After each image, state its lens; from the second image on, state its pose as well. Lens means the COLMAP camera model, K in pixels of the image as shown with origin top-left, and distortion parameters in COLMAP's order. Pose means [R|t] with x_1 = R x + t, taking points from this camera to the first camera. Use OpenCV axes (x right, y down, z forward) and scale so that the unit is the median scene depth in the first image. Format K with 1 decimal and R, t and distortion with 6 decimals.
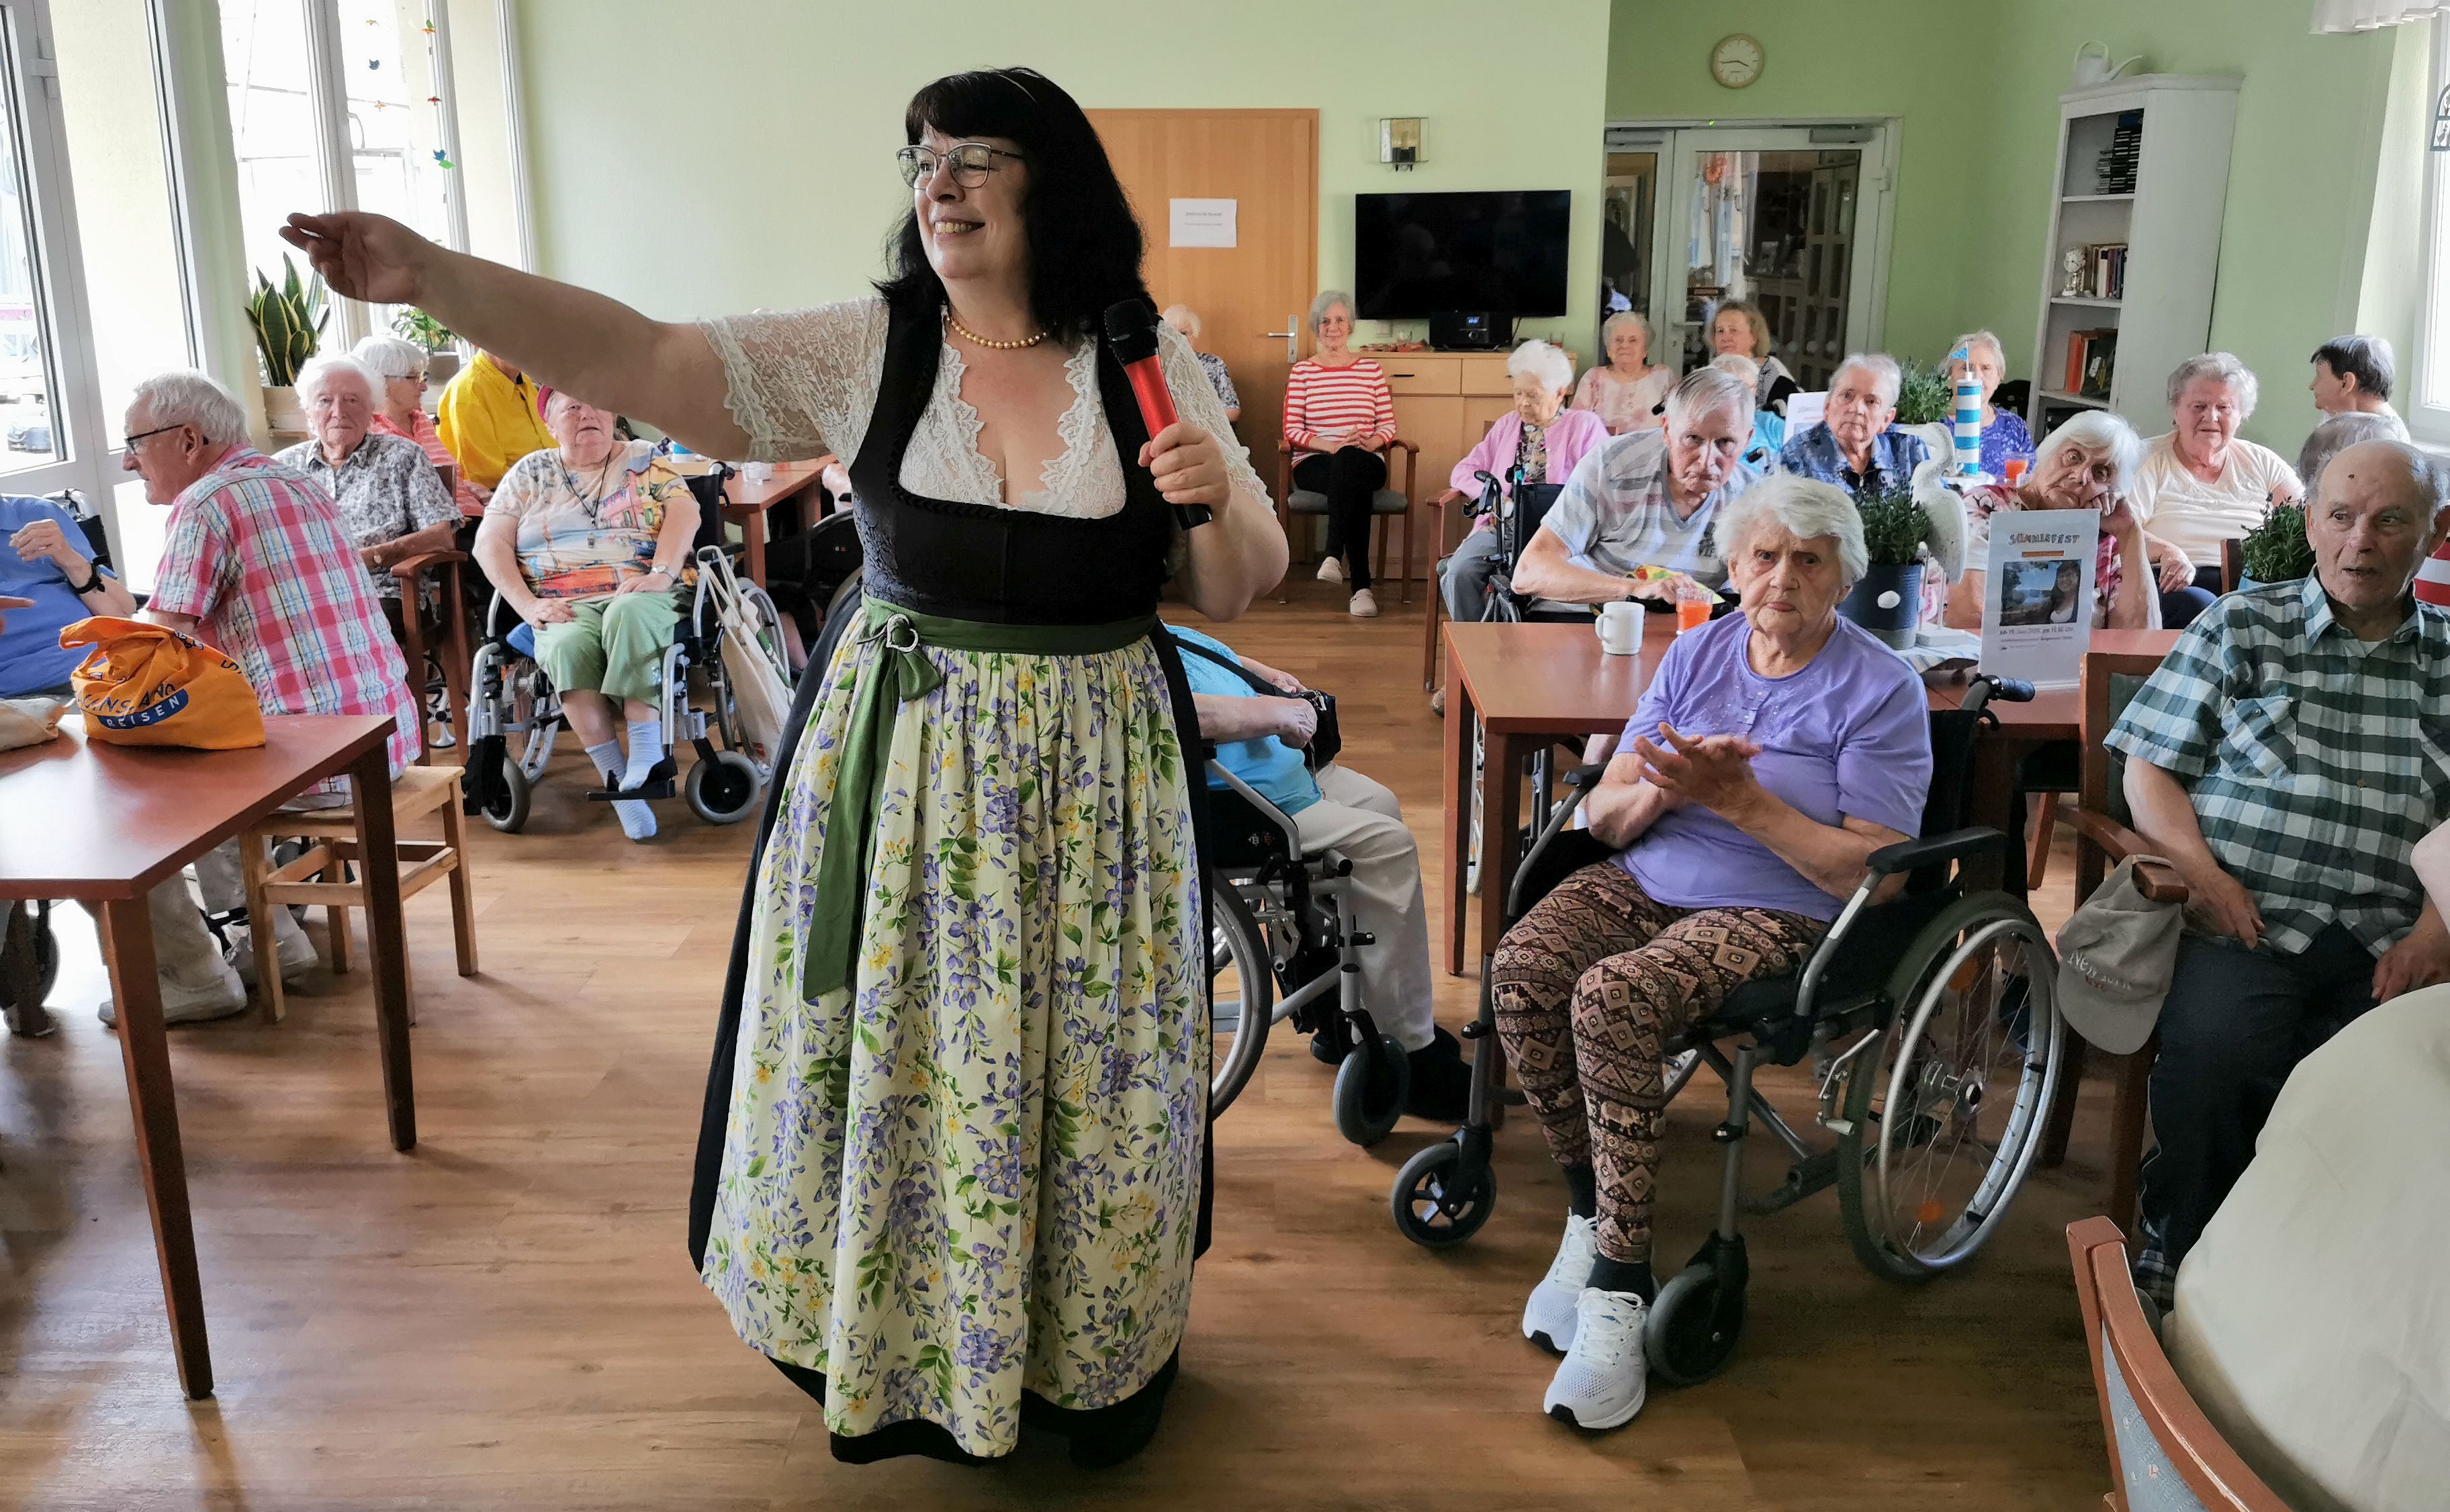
lens RADIAL K [[1872.8, 0, 1225.0], [0, 1872.8, 756.0], [0, 0, 1]] dist [0.032236, -0.000097]
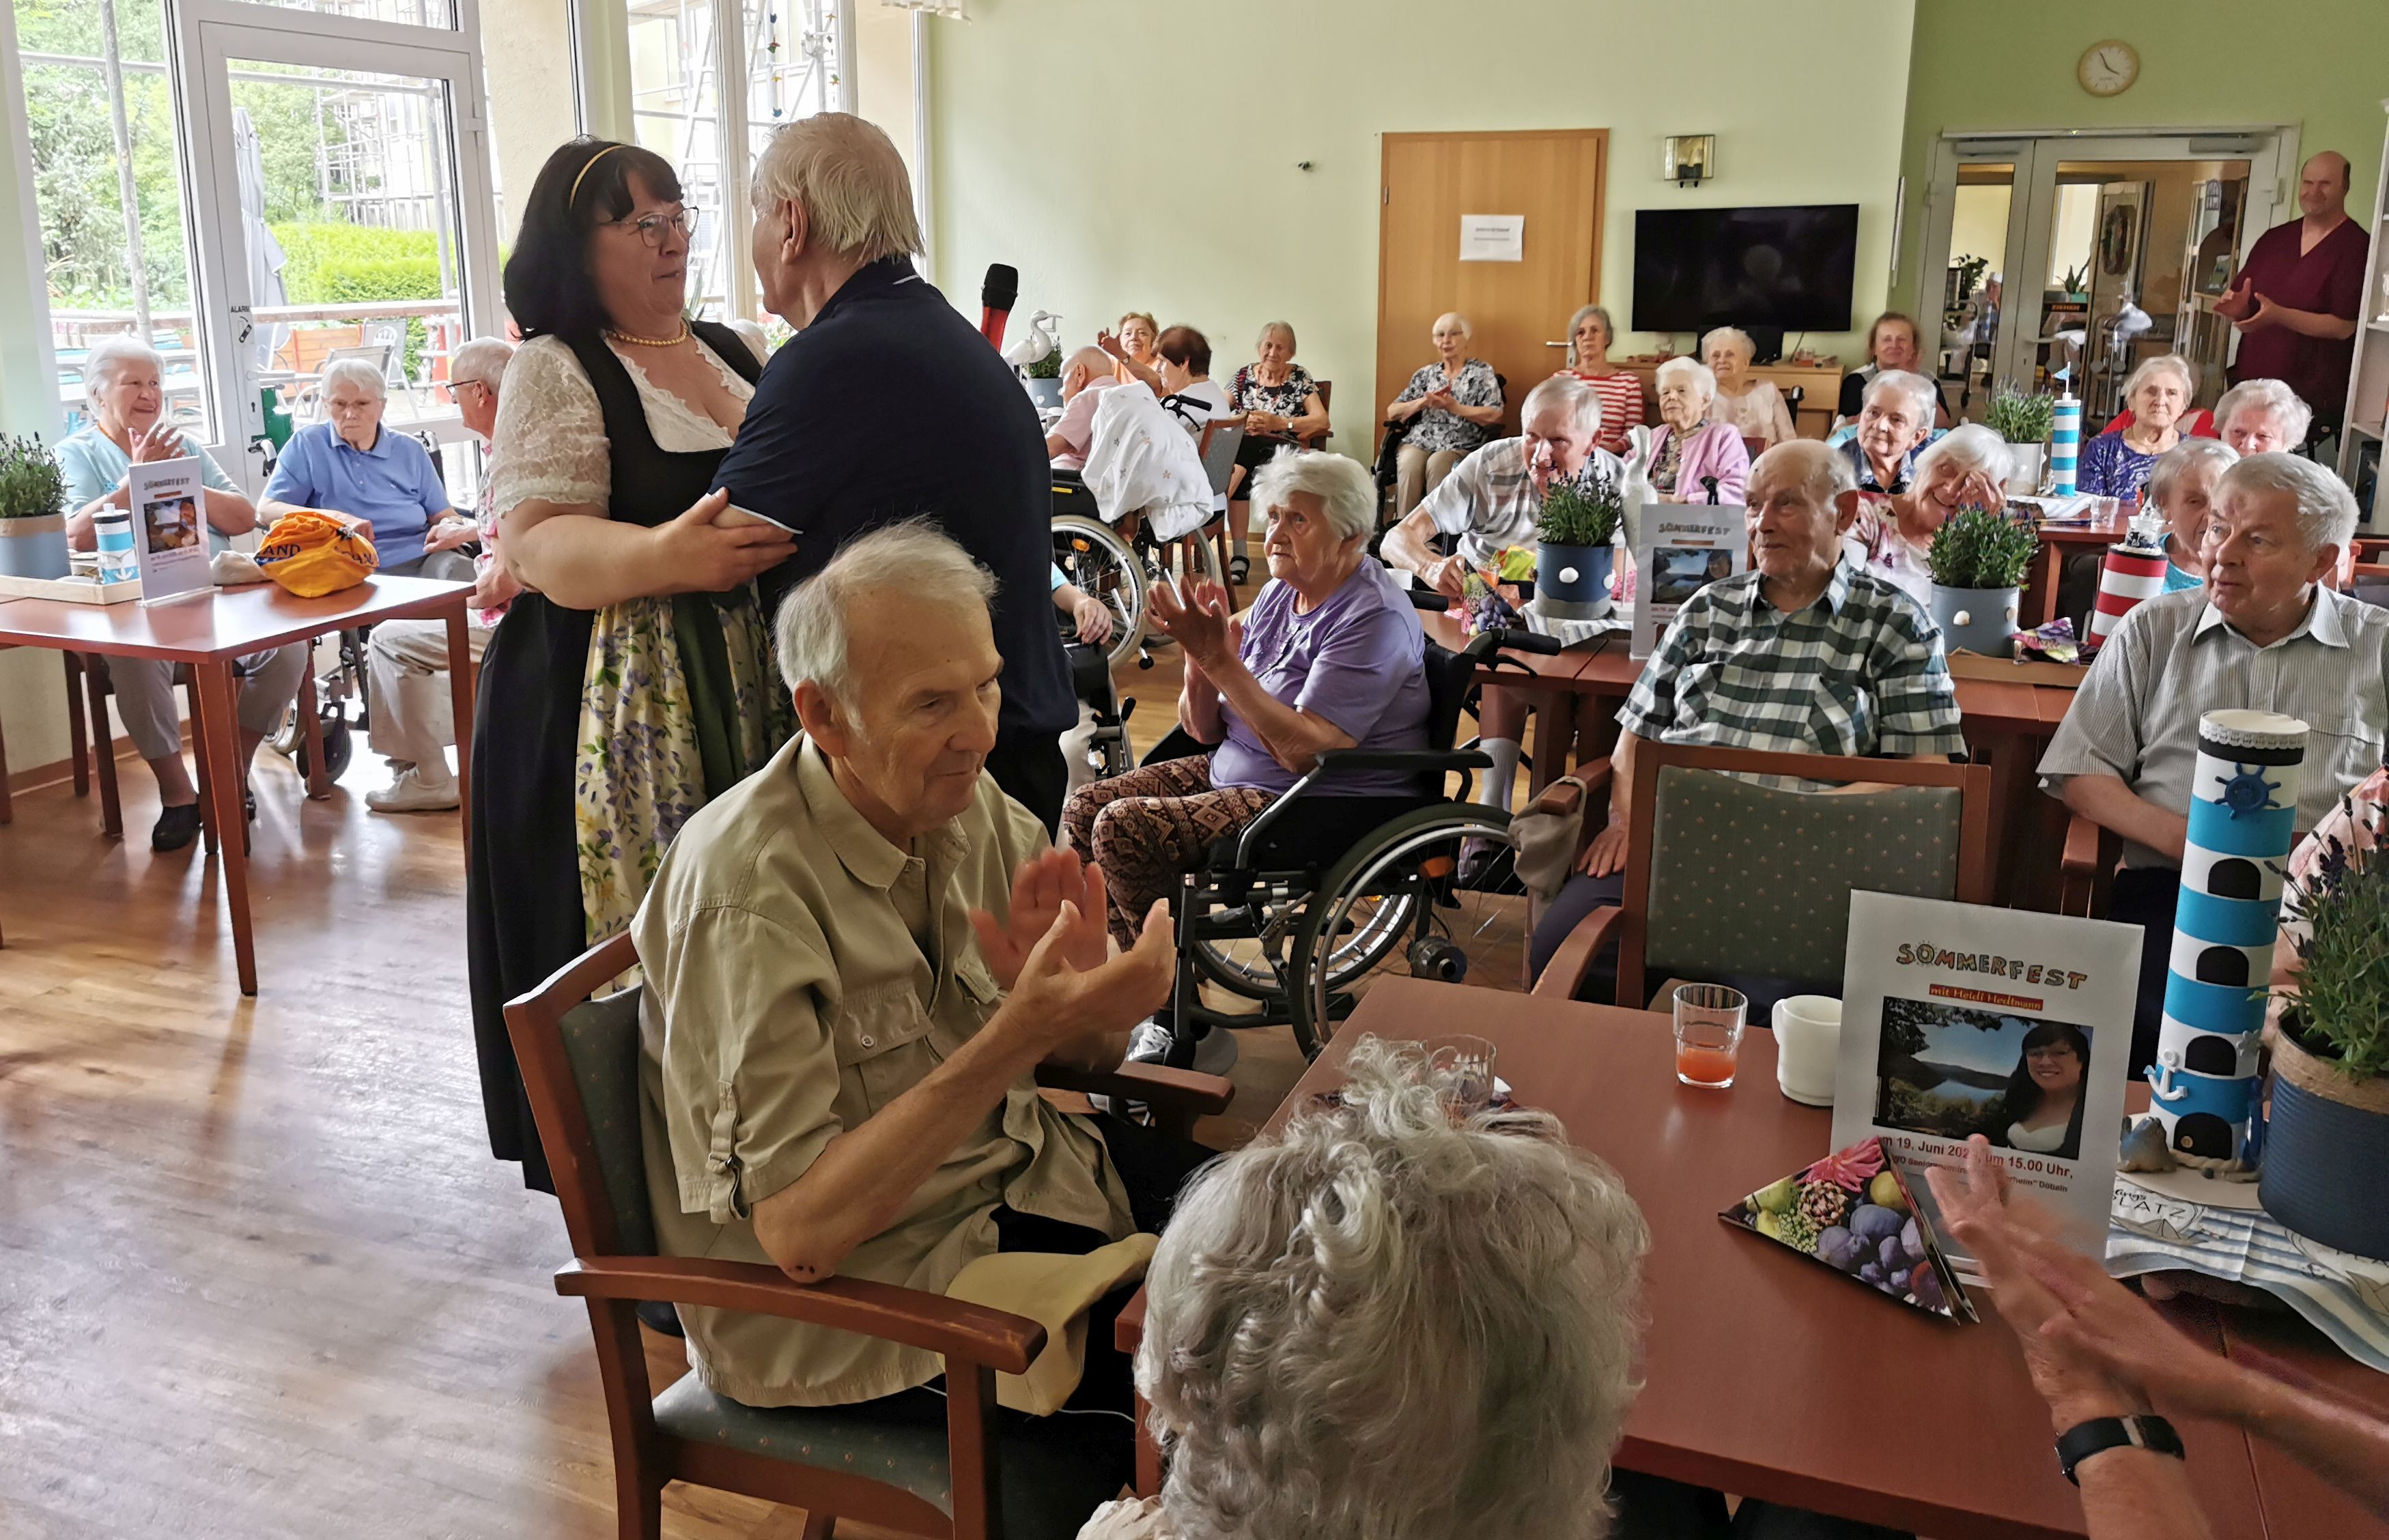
lens RADIAL K [[1885.2, 0, 1142.3], [0, 1885.2, 761.2], [0, 0, 1]] dist [0.070265, -0.084000]
pose [[0.935596, 0.096761, -0.339553, 0.333960], [-0.097424, 0.995128, 0.015138, 0.026804], [0.339364, 0.018917, 0.940465, -0.133921]]
